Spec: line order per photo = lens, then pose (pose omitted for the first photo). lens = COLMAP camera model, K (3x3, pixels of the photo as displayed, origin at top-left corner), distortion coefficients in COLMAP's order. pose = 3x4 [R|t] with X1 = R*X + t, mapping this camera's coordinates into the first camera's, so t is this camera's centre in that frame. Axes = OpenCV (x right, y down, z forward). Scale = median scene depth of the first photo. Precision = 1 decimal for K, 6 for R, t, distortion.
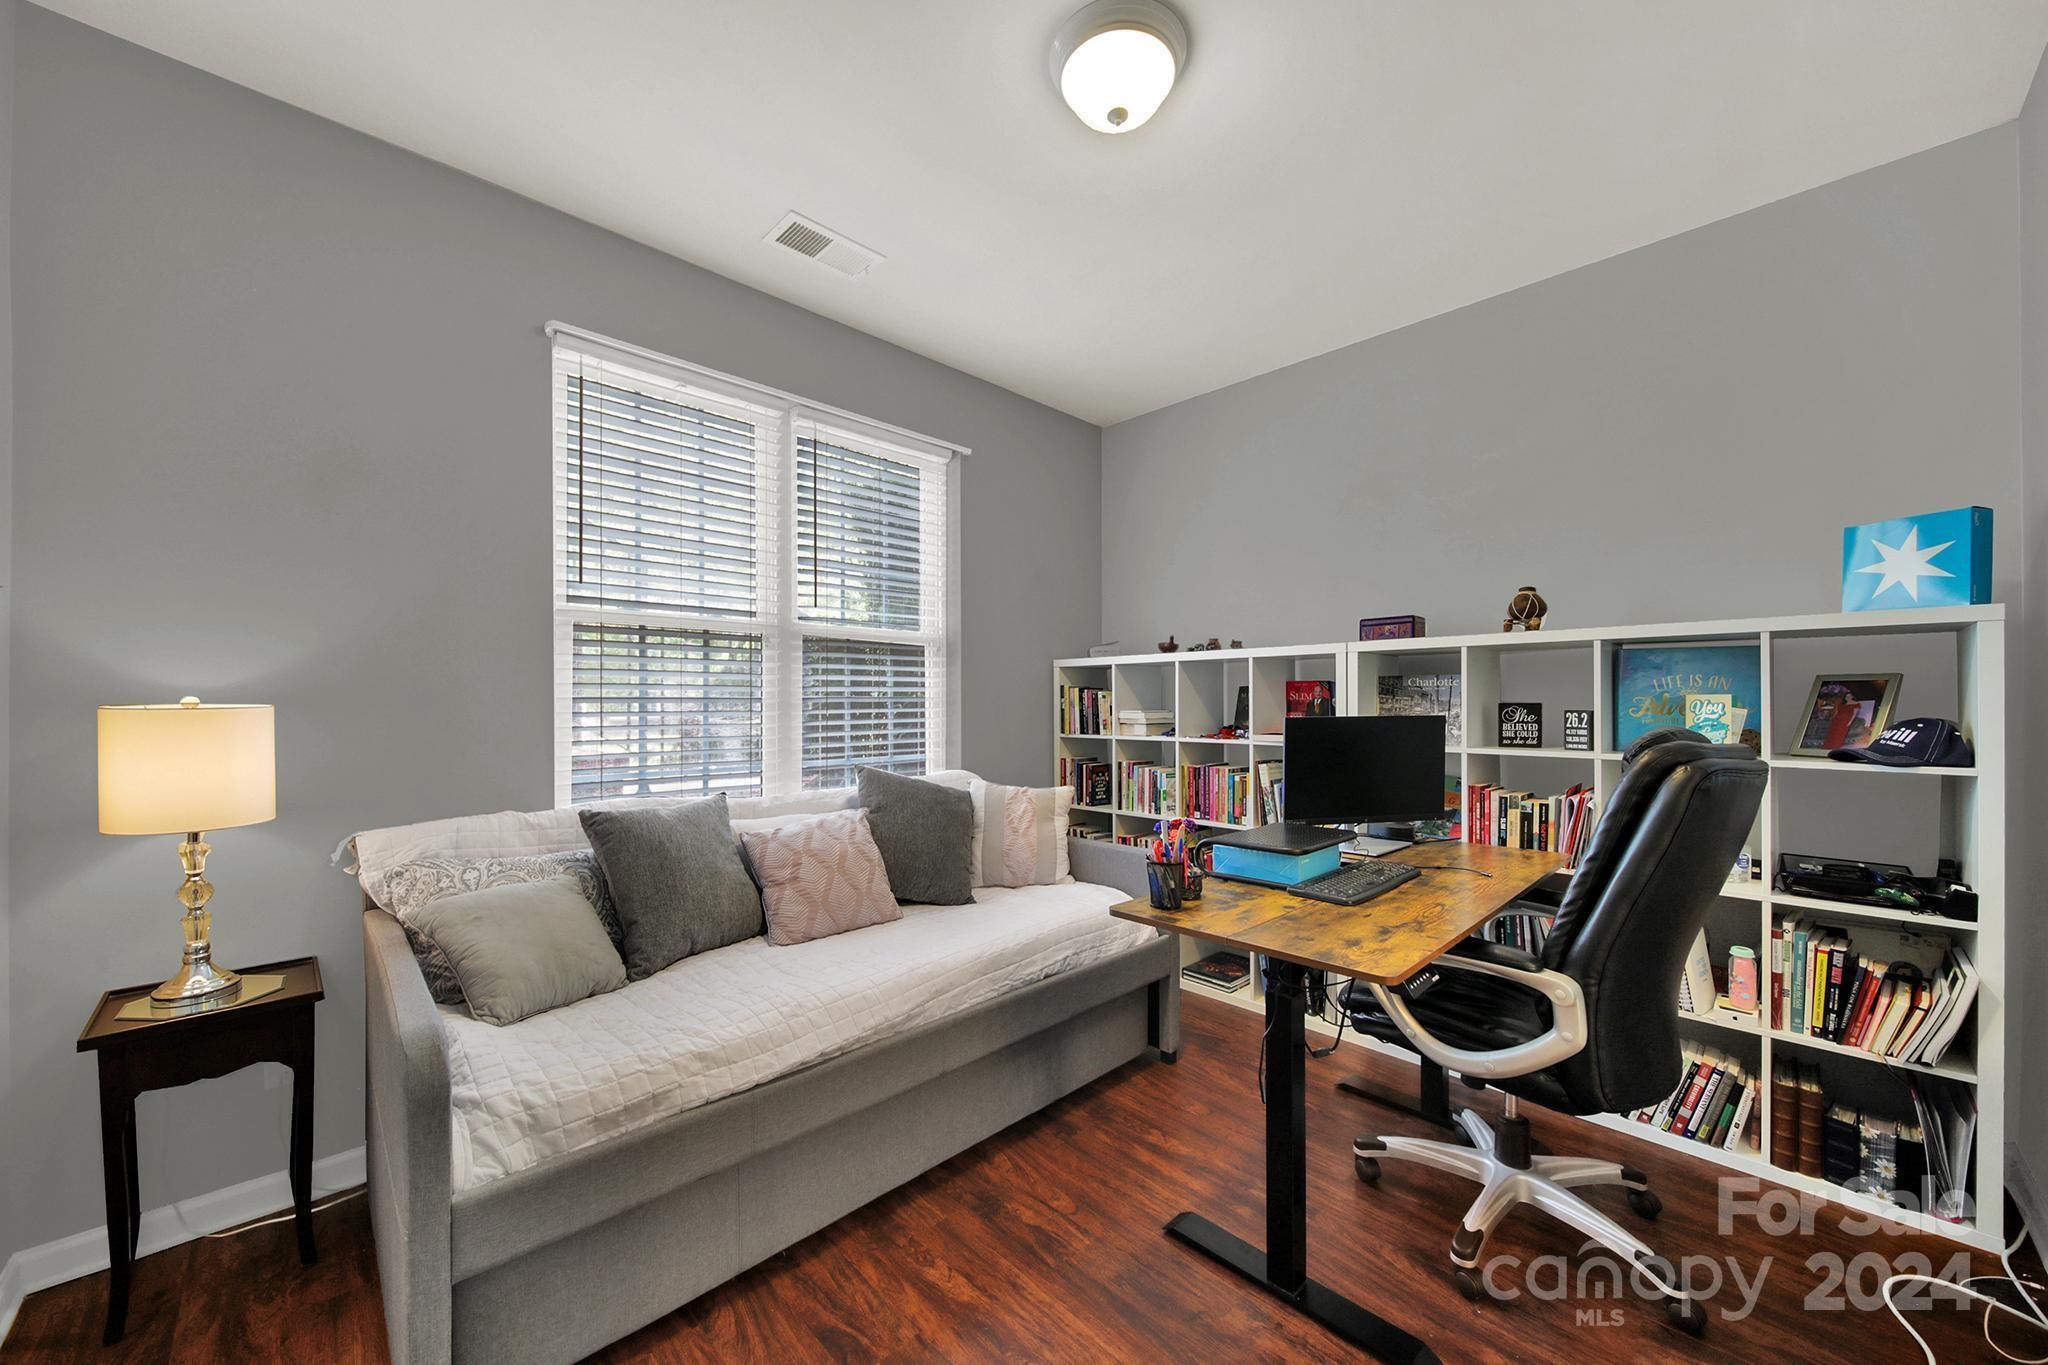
lens RADIAL K [[748.2, 0, 1010.5], [0, 748.2, 717.5], [0, 0, 1]] dist [0.002353, -0.000257]
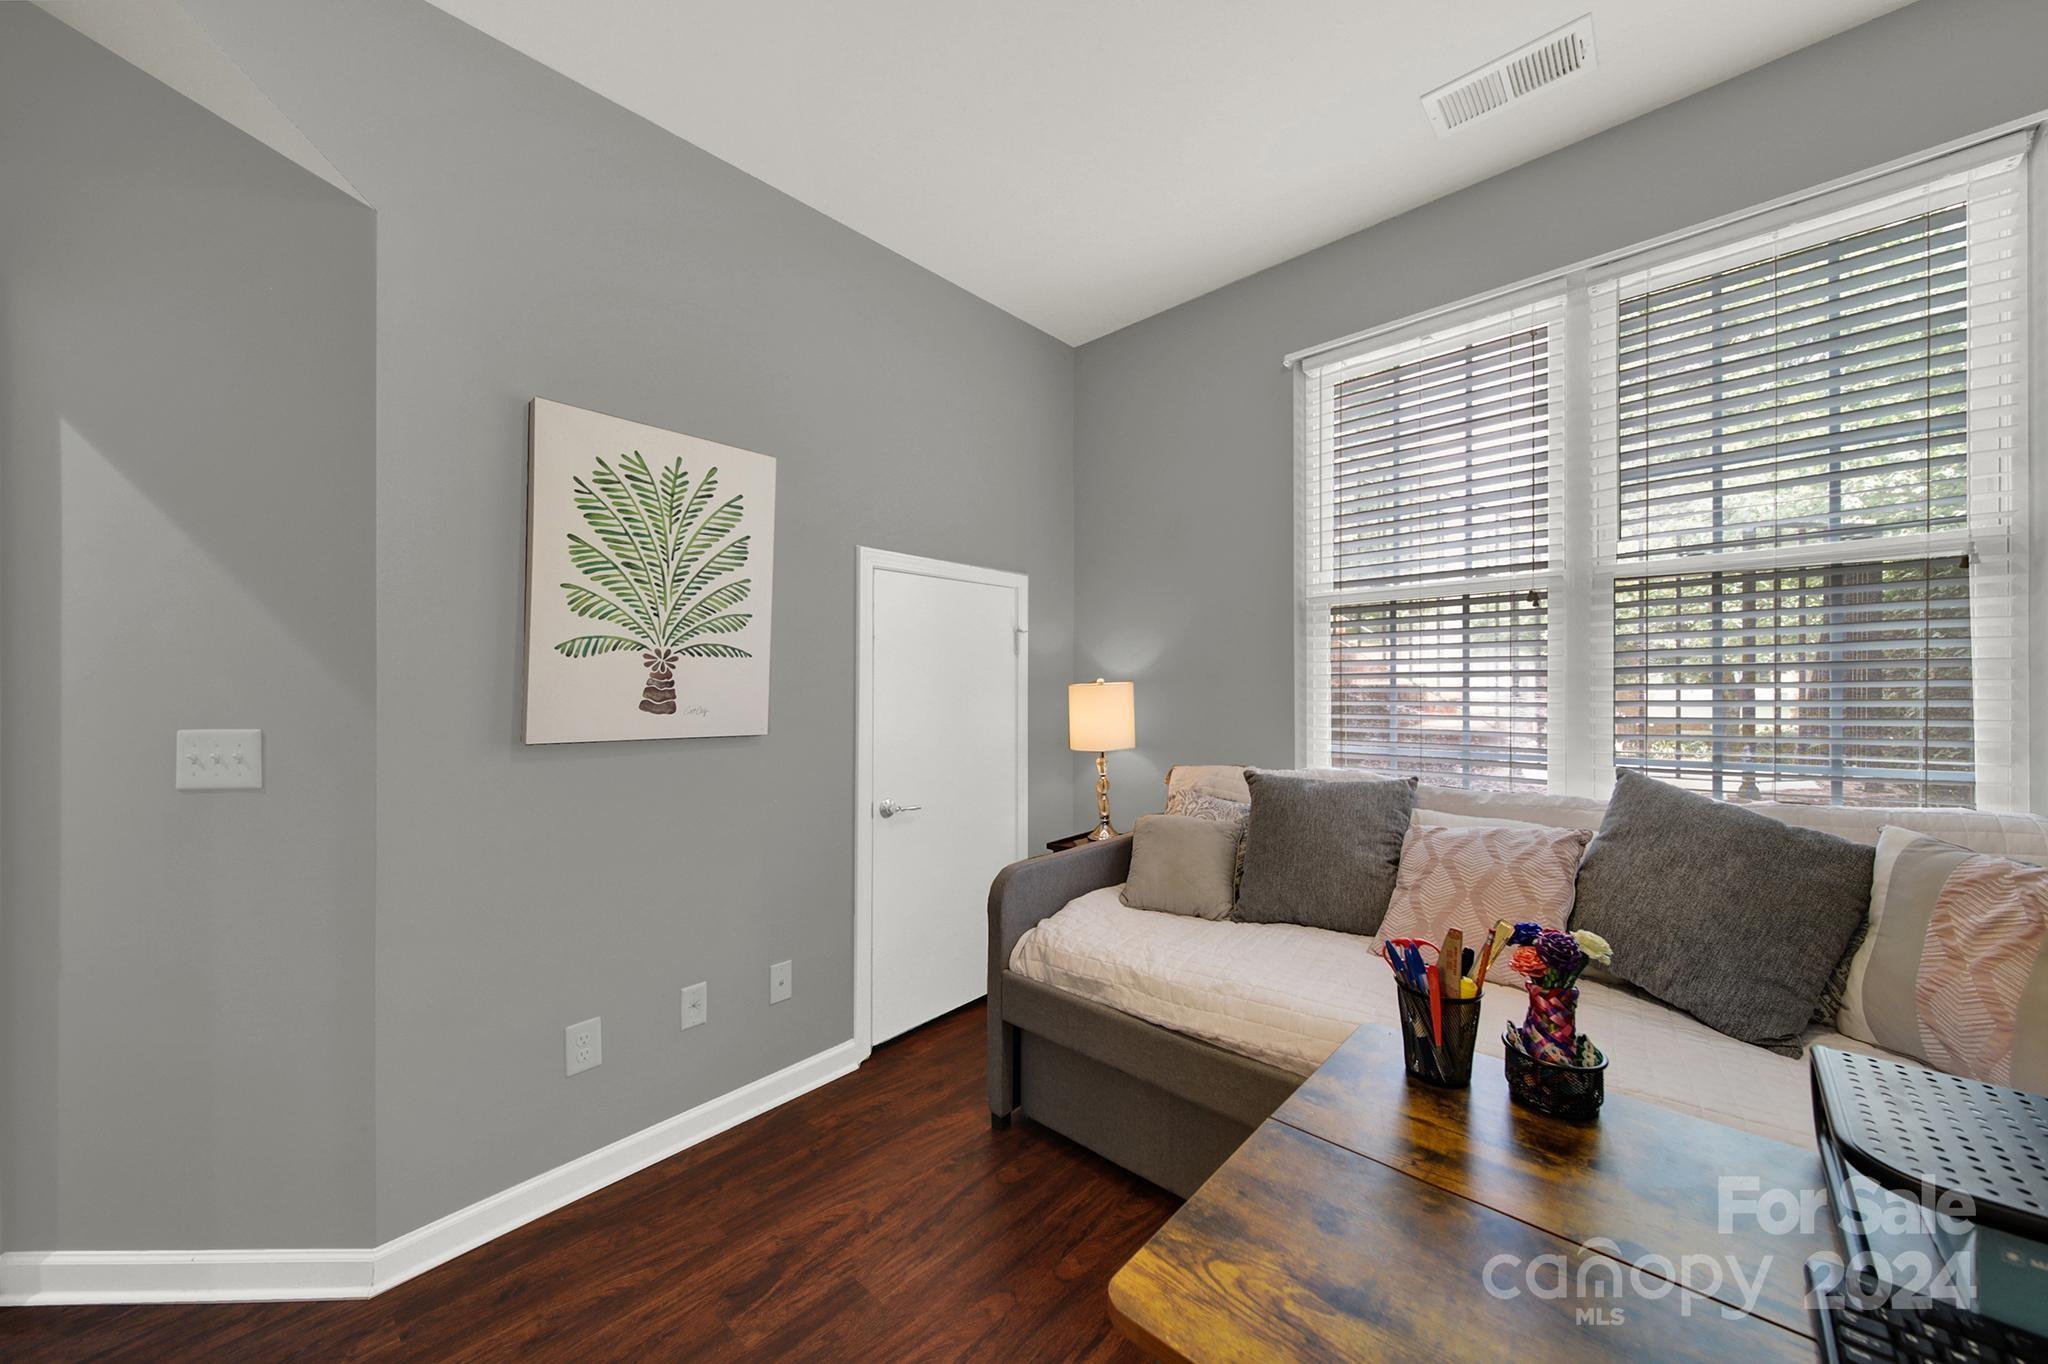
lens RADIAL K [[748.2, 0, 1022.1], [0, 748.2, 681.7], [0, 0, 1]] dist [0.002353, -0.000257]
pose [[0.047529, 0.000066, -0.998870, 0.478362], [-0.003072, 0.999995, -0.000080, -0.013385], [0.998865, 0.003072, 0.047529, 0.460316]]
